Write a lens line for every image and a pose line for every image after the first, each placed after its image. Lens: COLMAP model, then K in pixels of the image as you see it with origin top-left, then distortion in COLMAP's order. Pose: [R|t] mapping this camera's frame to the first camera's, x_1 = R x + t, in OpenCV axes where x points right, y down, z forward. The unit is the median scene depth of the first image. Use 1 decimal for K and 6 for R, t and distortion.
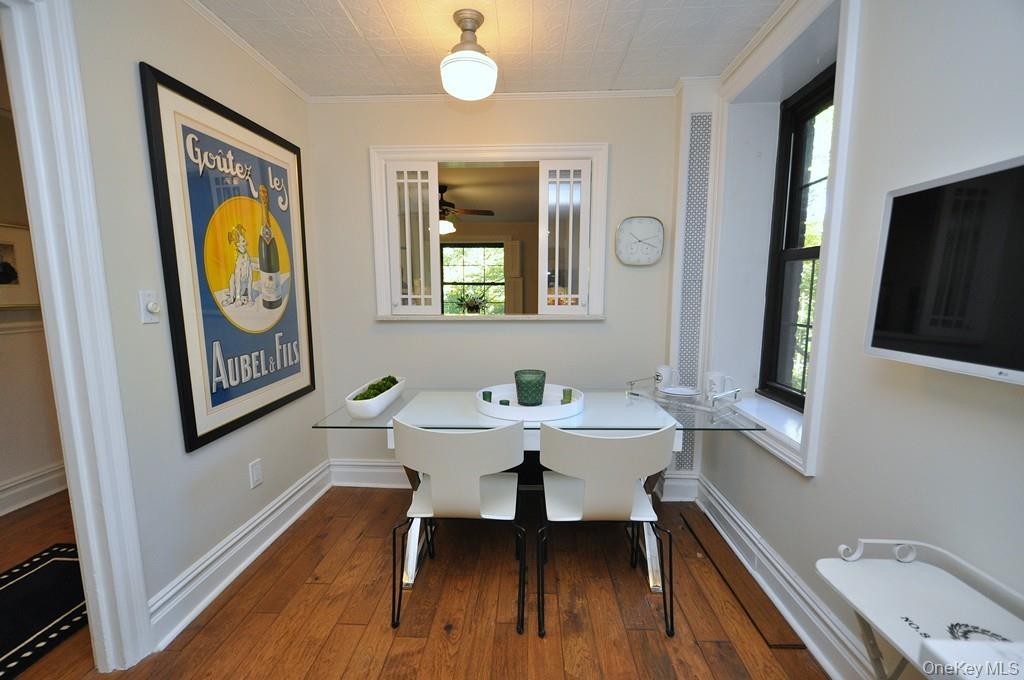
lens RADIAL K [[439.3, 0, 511.4], [0, 439.3, 355.9], [0, 0, 1]] dist [-0.001403, -0.000457]
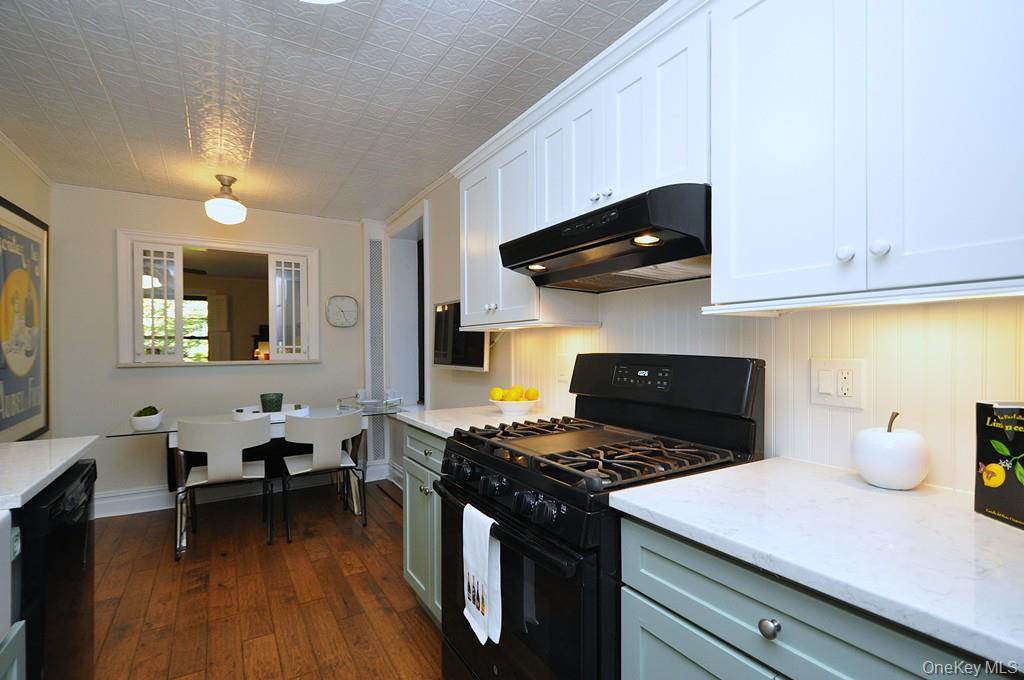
lens RADIAL K [[476.2, 0, 511.2], [0, 476.2, 352.0], [0, 0, 1]] dist [0.015244, -0.012592]
pose [[0.829580, -0.008567, 0.558322, -0.156400], [0.084032, 0.990410, -0.109662, 0.116391], [-0.552028, 0.137890, 0.822345, -0.701102]]
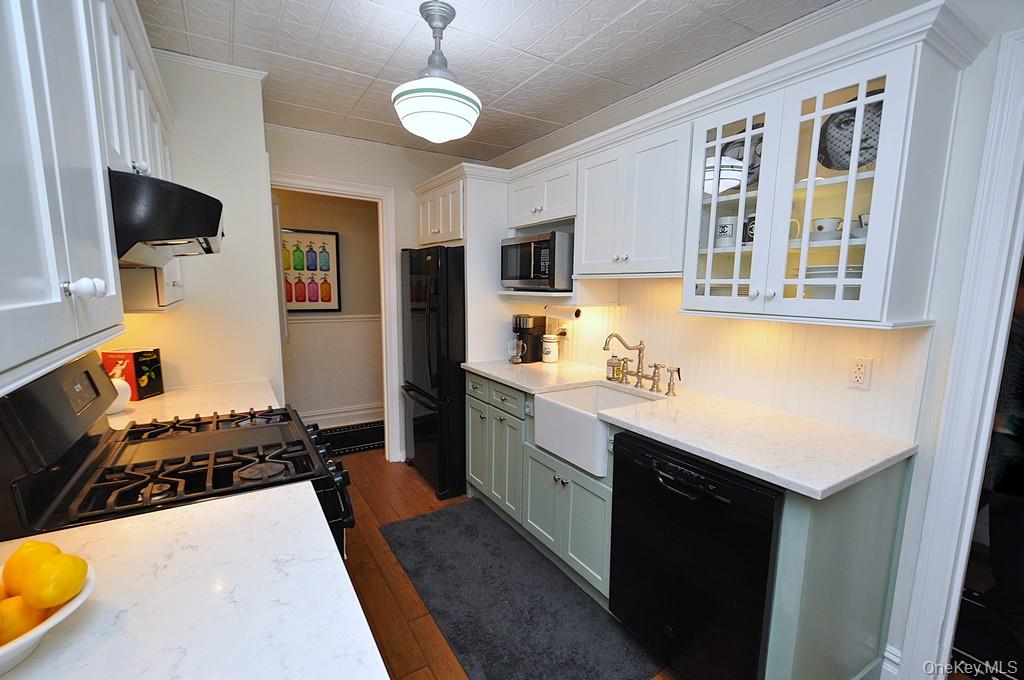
lens RADIAL K [[448.2, 0, 511.8], [0, 448.2, 353.8], [0, 0, 1]] dist [0.002240, -0.000554]
pose [[-0.827983, 0.076170, -0.555556, 0.219618], [-0.091366, 0.959167, 0.267675, -0.106270], [0.553260, 0.272389, -0.787215, 0.319699]]
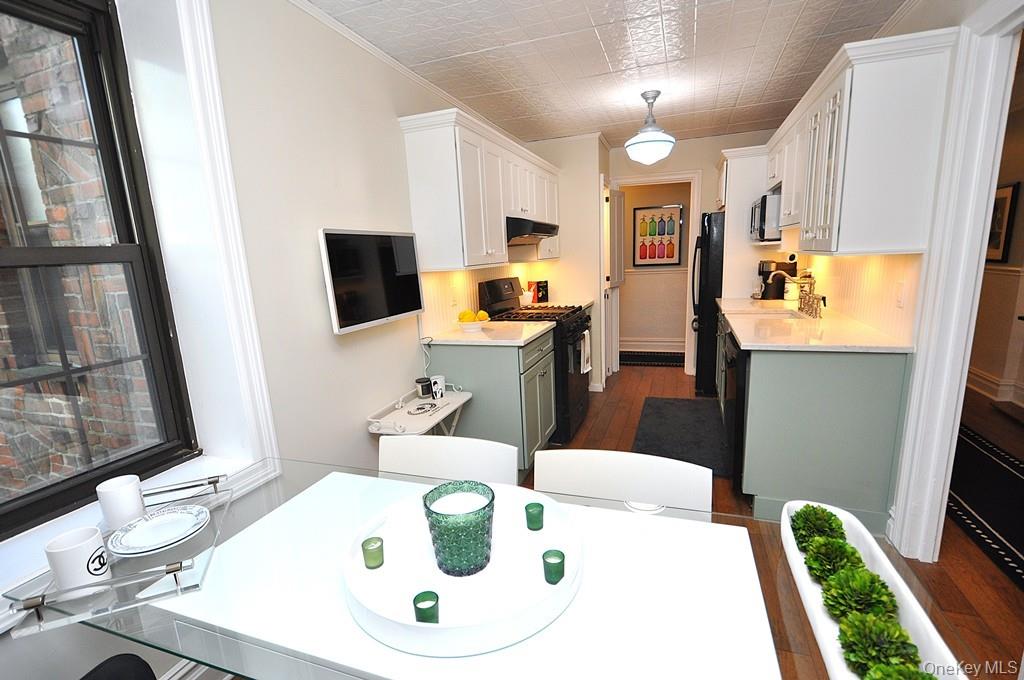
lens RADIAL K [[466.4, 0, 512.1], [0, 466.4, 354.4], [0, 0, 1]] dist [0.002457, -0.000514]
pose [[-0.952170, -0.016137, 0.305141, -0.121838], [0.093182, 0.935707, 0.340250, -0.201455], [-0.291013, 0.352410, -0.889448, 1.068595]]
